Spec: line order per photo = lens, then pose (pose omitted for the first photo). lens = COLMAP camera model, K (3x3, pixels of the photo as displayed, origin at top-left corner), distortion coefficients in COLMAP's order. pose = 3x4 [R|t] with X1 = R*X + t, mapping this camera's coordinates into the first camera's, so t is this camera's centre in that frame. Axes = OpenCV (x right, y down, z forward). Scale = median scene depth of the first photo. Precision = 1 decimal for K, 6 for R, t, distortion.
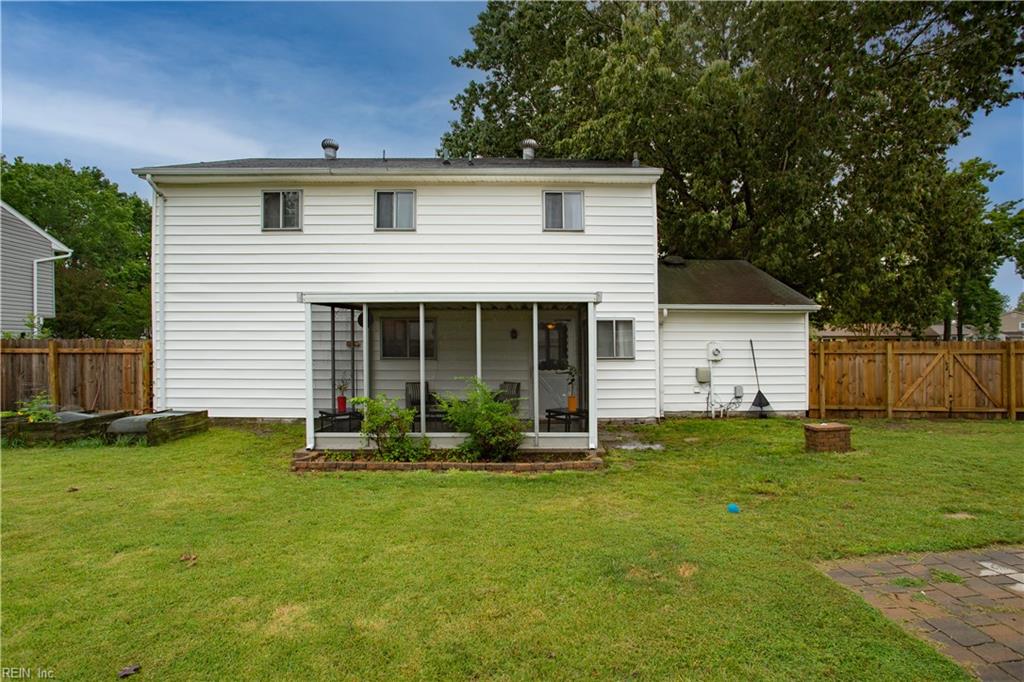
lens RADIAL K [[470.2, 0, 511.3], [0, 470.2, 347.8], [0, 0, 1]] dist [-0.022448, -0.000350]
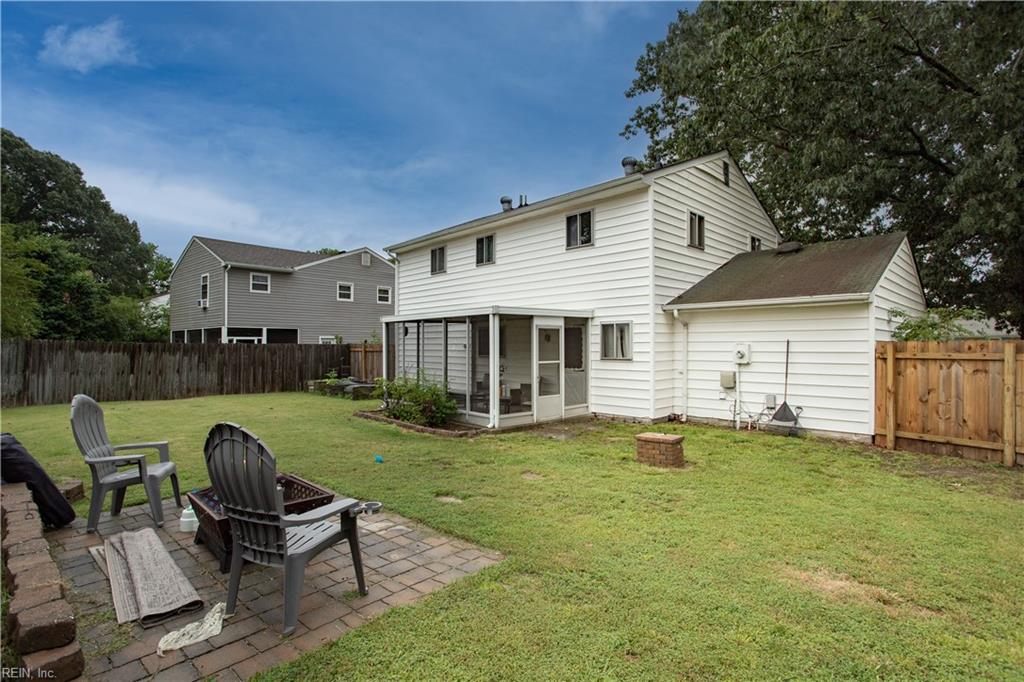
lens RADIAL K [[487.9, 0, 510.9], [0, 487.9, 343.3], [0, 0, 1]] dist [0.004204, 0.000432]
pose [[0.684652, -0.004643, -0.728855, 0.826305], [0.006083, 0.999981, -0.000656, -0.014124], [0.728845, -0.003984, 0.684667, 0.056971]]
